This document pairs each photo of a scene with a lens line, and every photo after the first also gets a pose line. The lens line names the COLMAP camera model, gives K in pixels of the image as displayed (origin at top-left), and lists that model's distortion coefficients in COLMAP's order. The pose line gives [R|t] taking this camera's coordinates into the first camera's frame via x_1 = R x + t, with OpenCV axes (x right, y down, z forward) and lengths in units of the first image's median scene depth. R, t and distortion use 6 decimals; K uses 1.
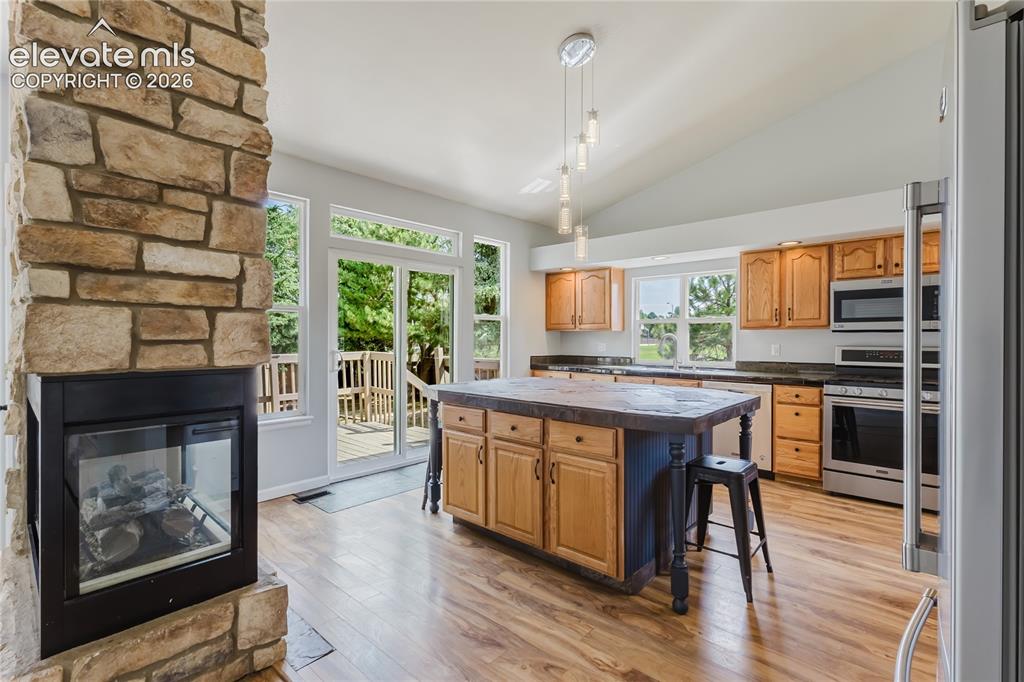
lens RADIAL K [[469.0, 0, 512.6], [0, 469.0, 335.8], [0, 0, 1]] dist [0.000611, 0.000053]
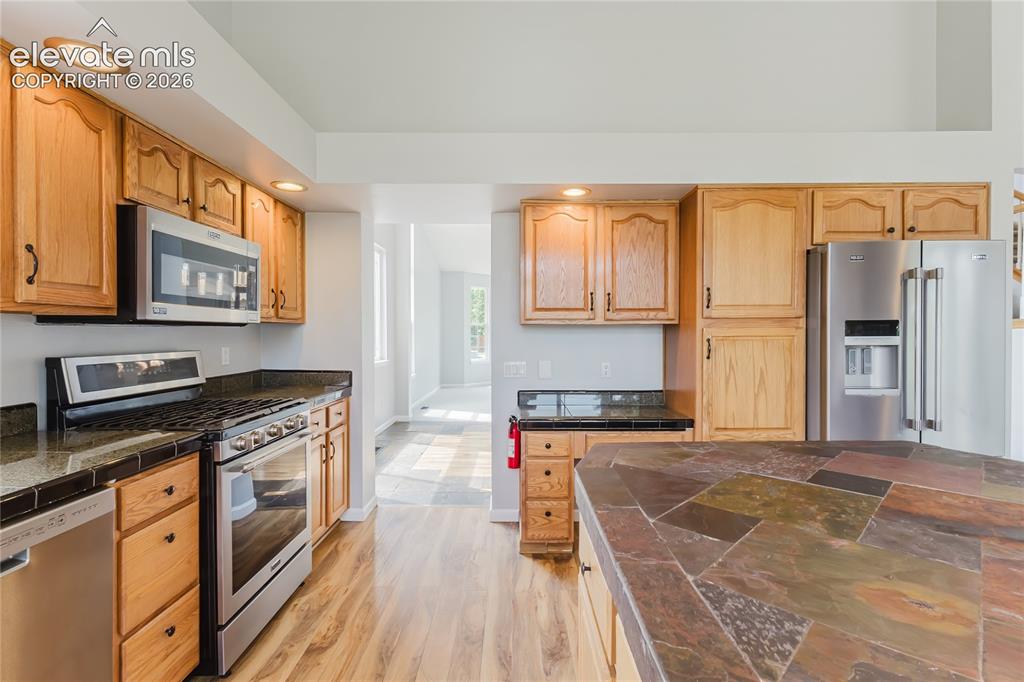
lens RADIAL K [[469.0, 0, 512.6], [0, 469.0, 335.8], [0, 0, 1]] dist [0.000611, 0.000053]
pose [[-0.674756, -0.005394, 0.738021, 0.154335], [0.001121, 0.999965, 0.008333, 0.000142], [-0.738040, 0.006450, -0.674726, 1.157326]]
